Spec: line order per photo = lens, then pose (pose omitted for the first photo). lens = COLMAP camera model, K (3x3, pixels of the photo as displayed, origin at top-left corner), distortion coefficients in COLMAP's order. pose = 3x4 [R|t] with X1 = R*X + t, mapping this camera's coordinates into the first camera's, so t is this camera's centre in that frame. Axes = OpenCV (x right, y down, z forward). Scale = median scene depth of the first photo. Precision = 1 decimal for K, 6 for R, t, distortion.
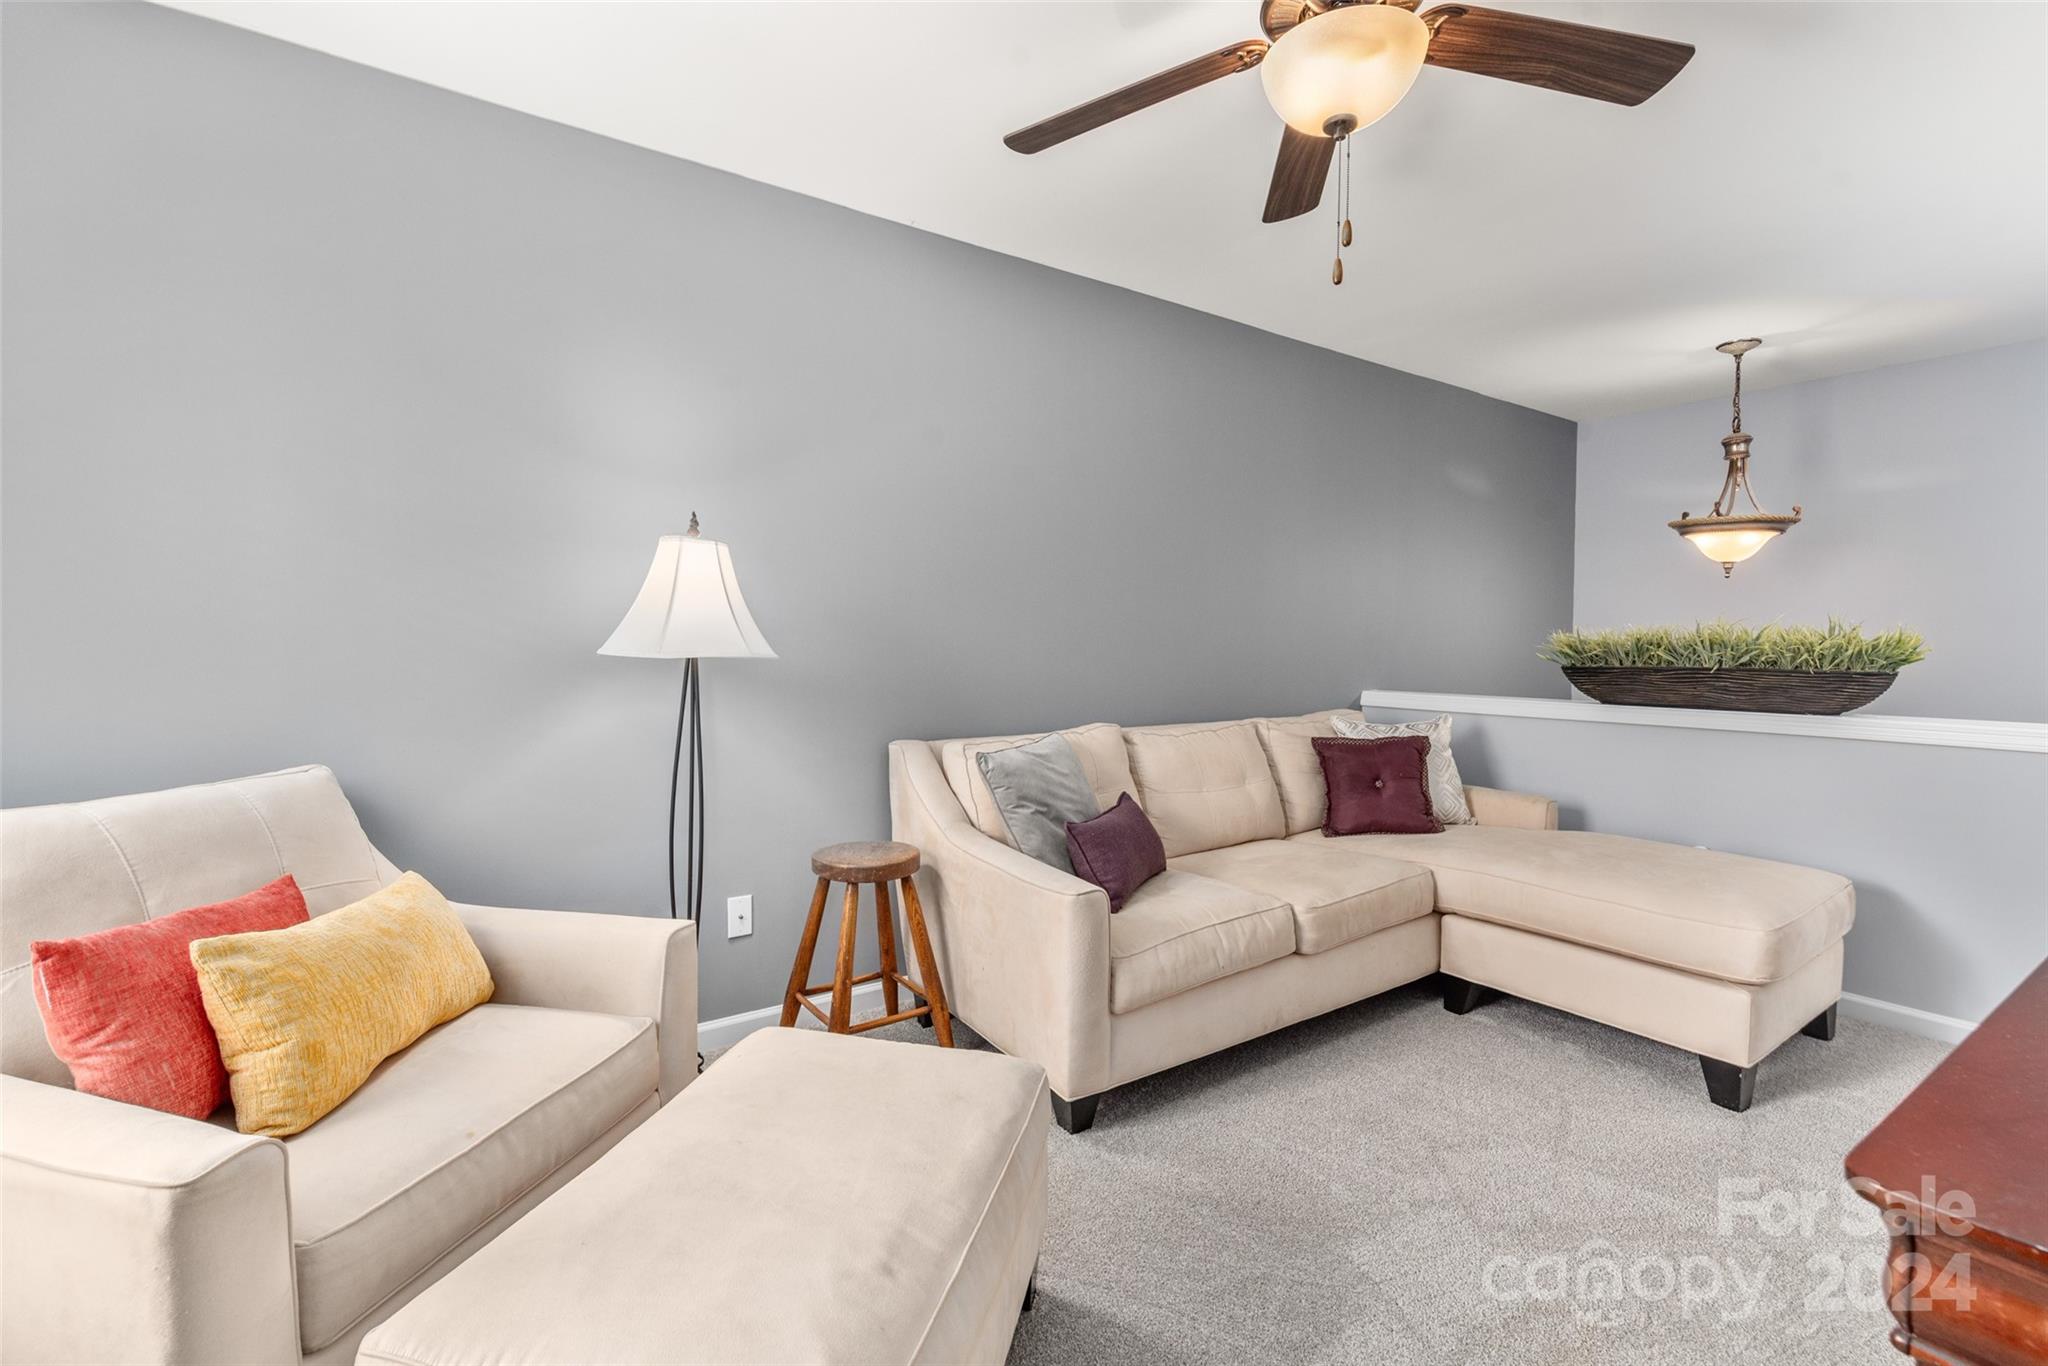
lens RADIAL K [[900.1, 0, 1018.7], [0, 900.1, 669.9], [0, 0, 1]] dist [0.001406, 0.000233]
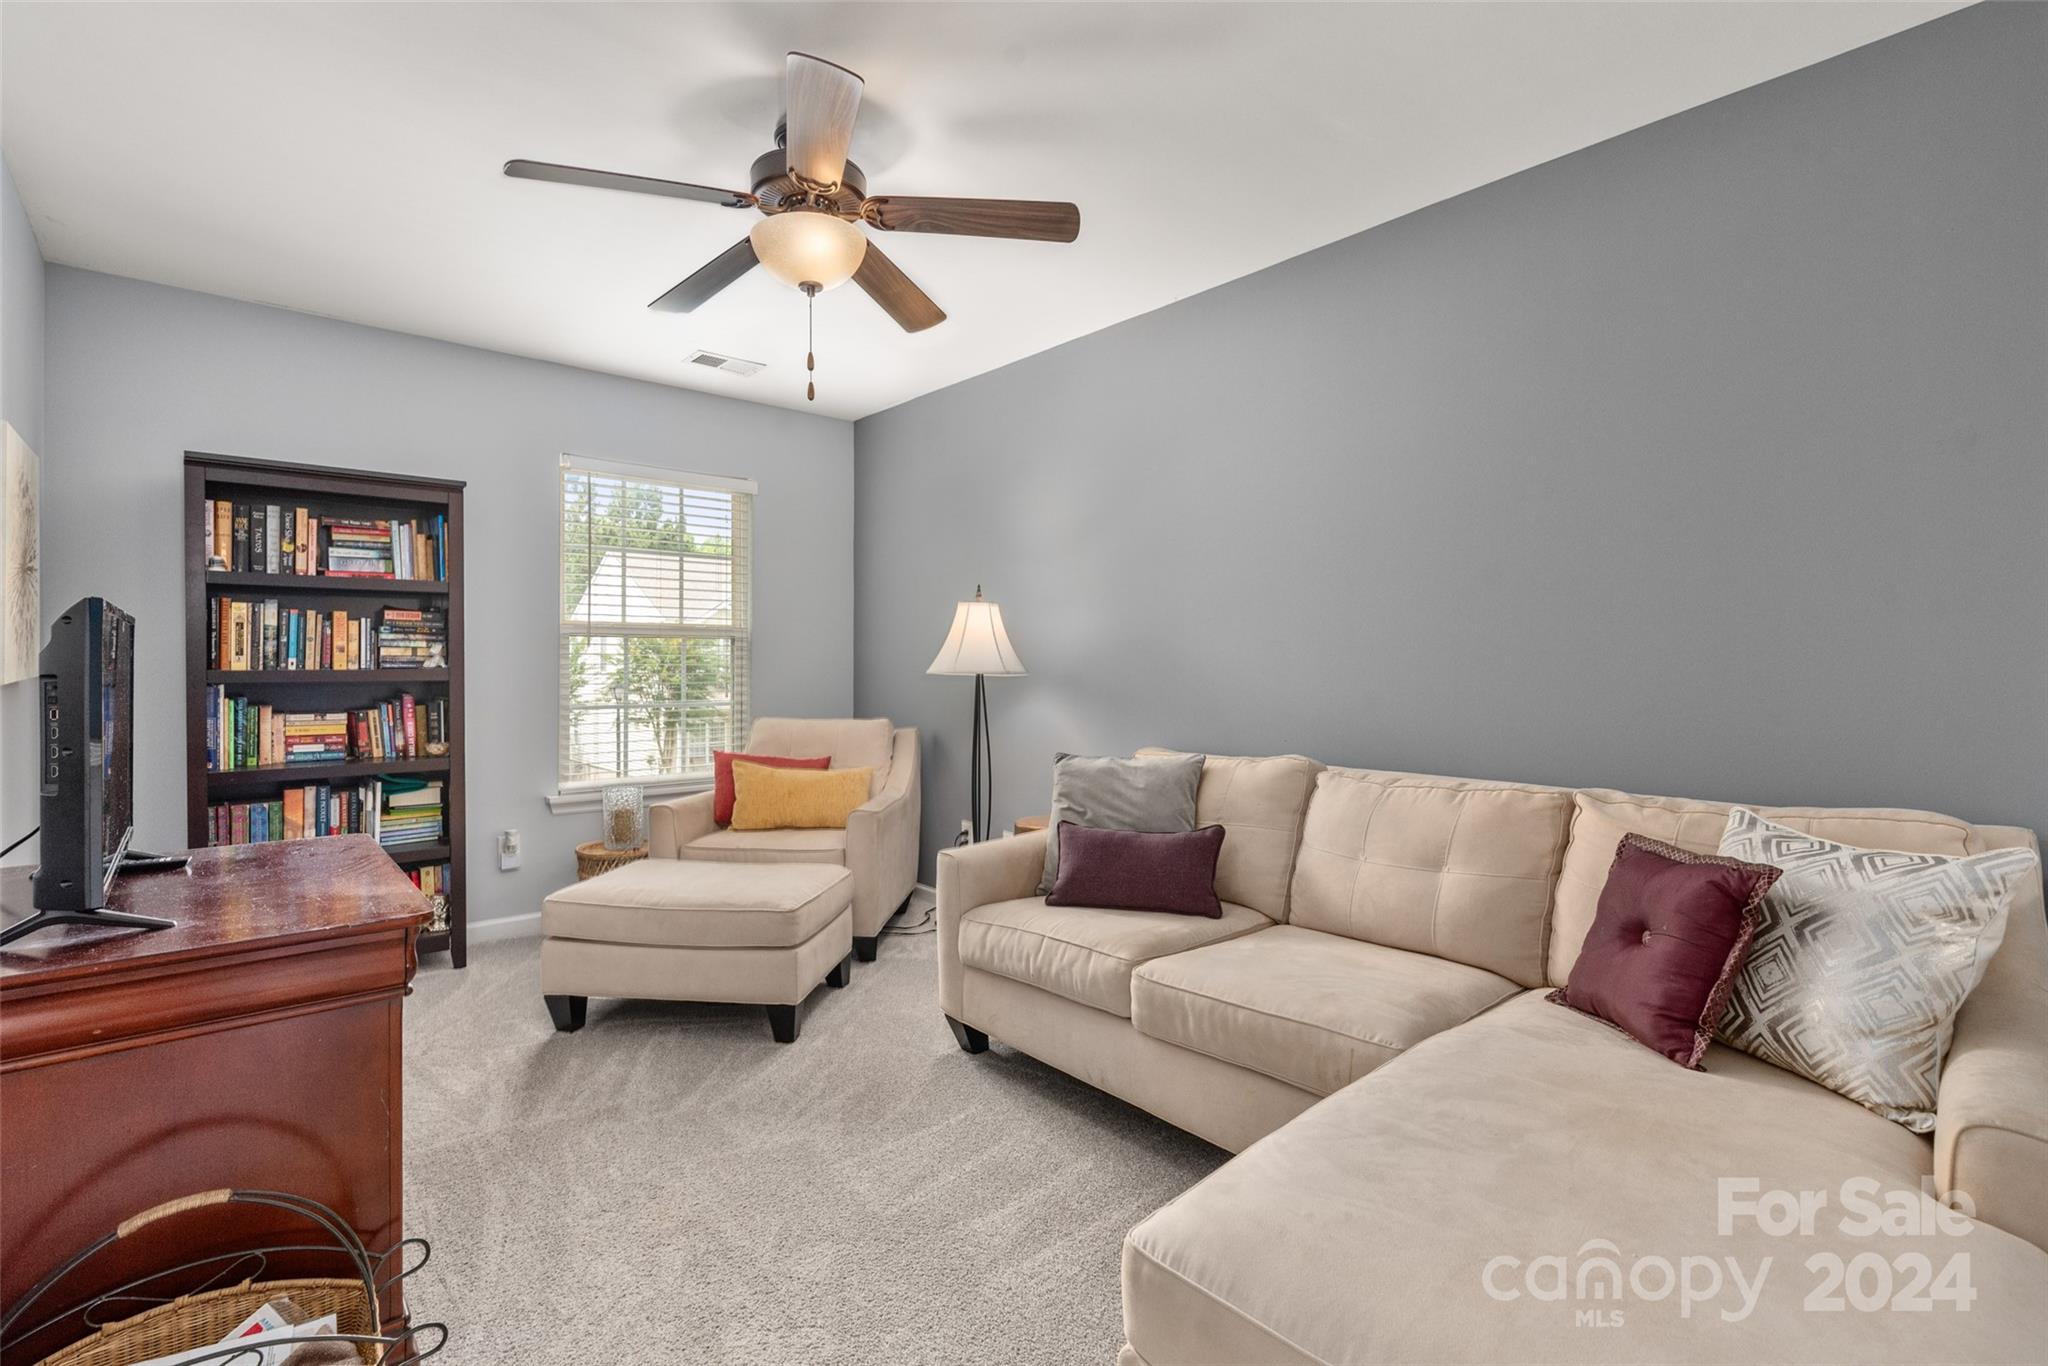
lens RADIAL K [[917.0, 0, 1017.8], [0, 917.0, 679.6], [0, 0, 1]] dist [-0.001714, -0.000487]
pose [[0.147733, 0.012396, -0.988950, 0.807501], [-0.018727, 0.999777, 0.009734, -0.015899], [0.988850, 0.017082, 0.147932, 0.538373]]
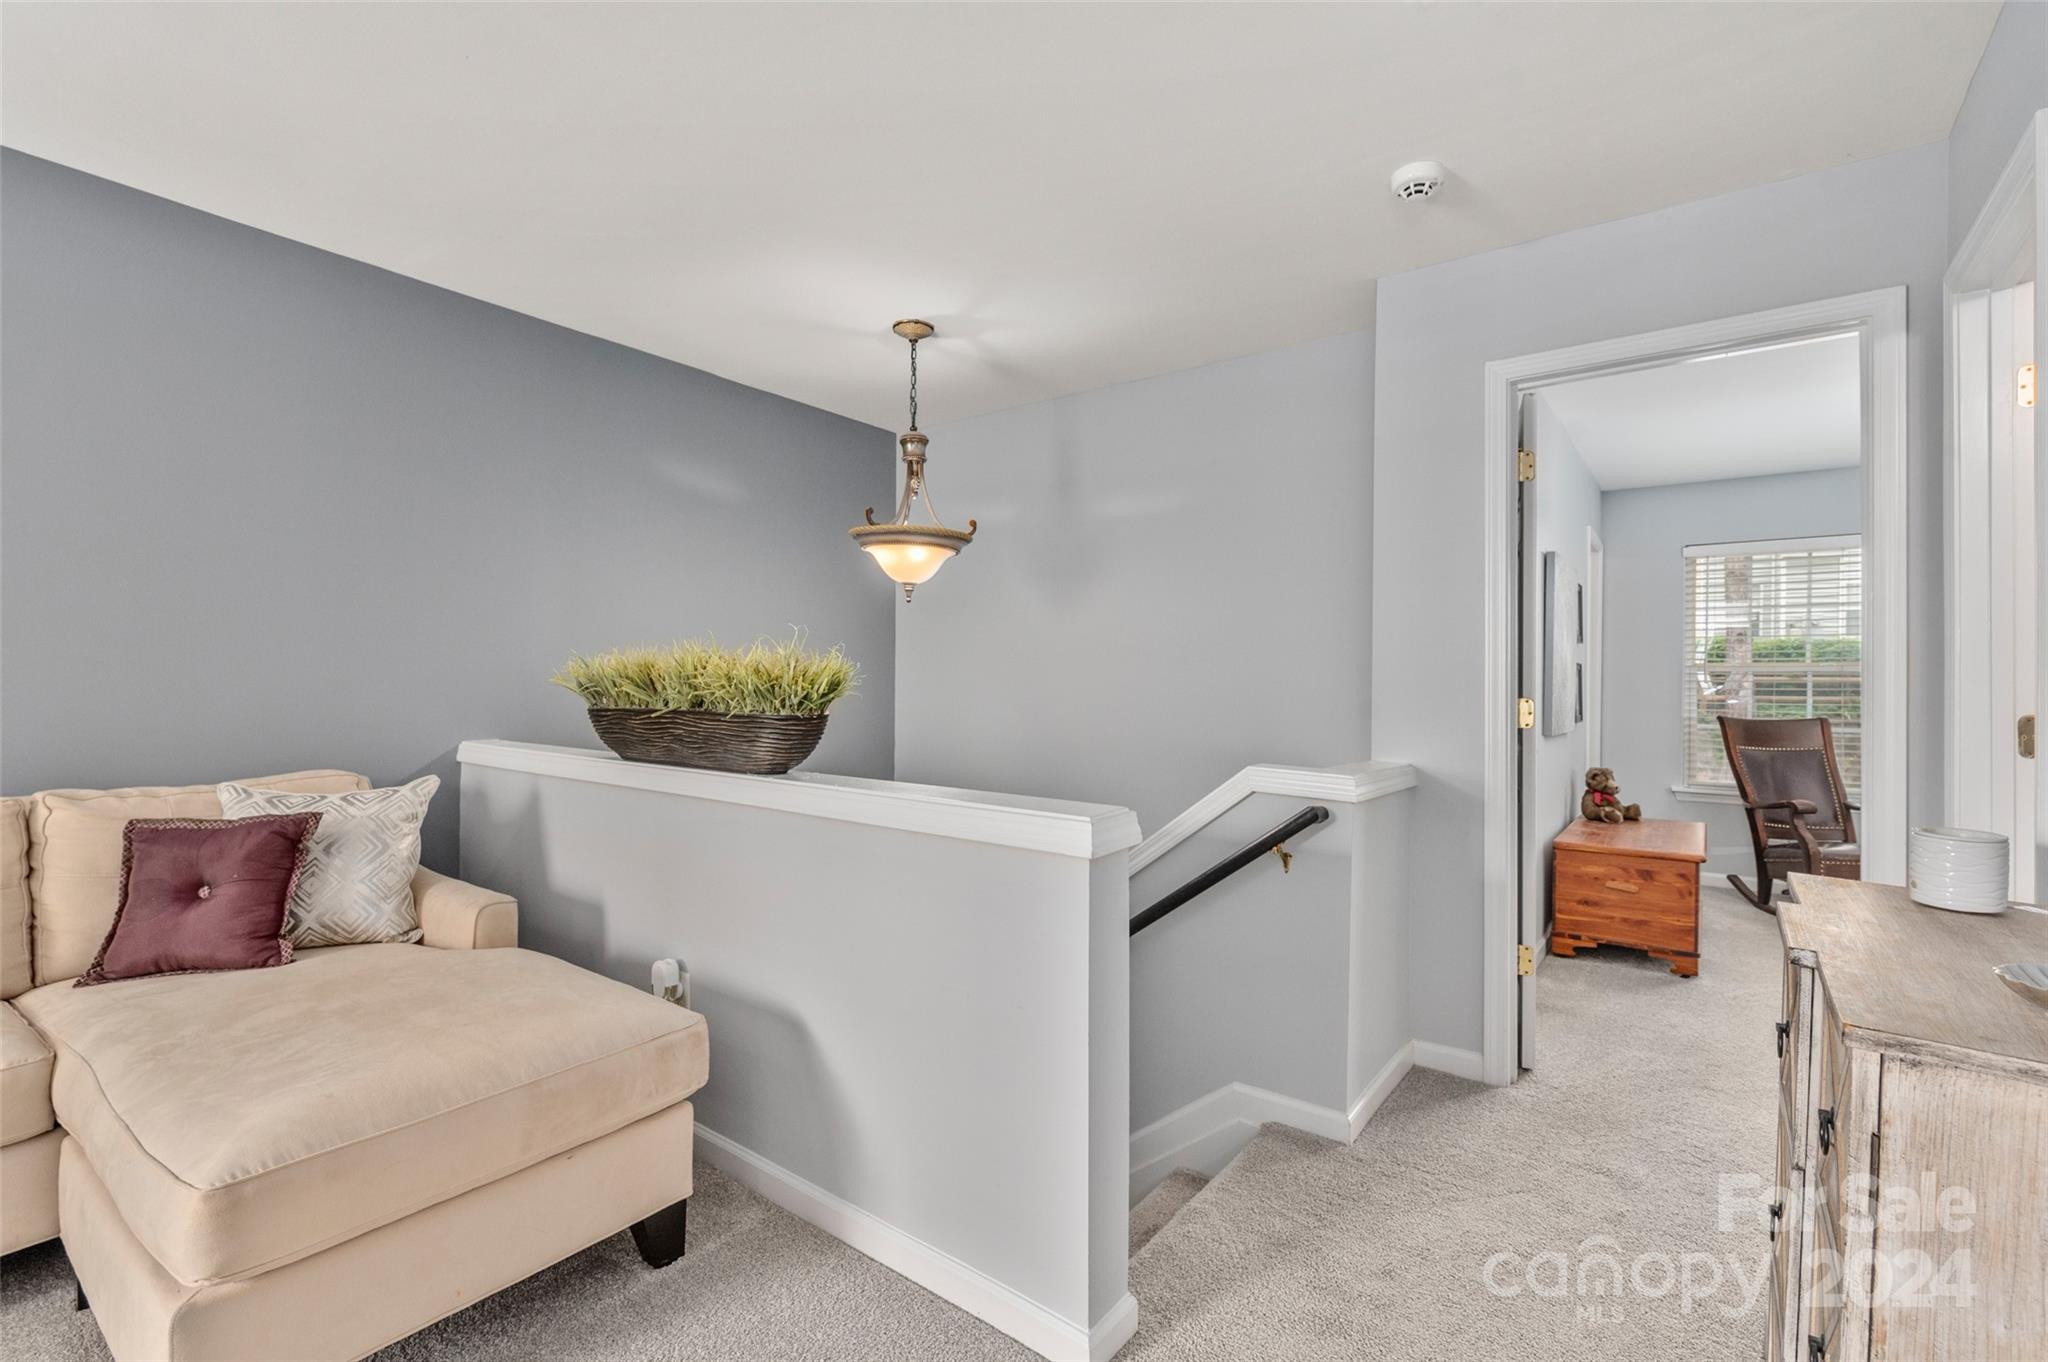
lens RADIAL K [[917.0, 0, 1017.8], [0, 917.0, 677.6], [0, 0, 1]] dist [-0.001714, -0.000487]
pose [[0.937277, 0.013365, 0.348328, 0.669323], [-0.003855, 0.999601, -0.027980, -0.007845], [-0.348563, 0.024882, 0.936955, 0.183525]]
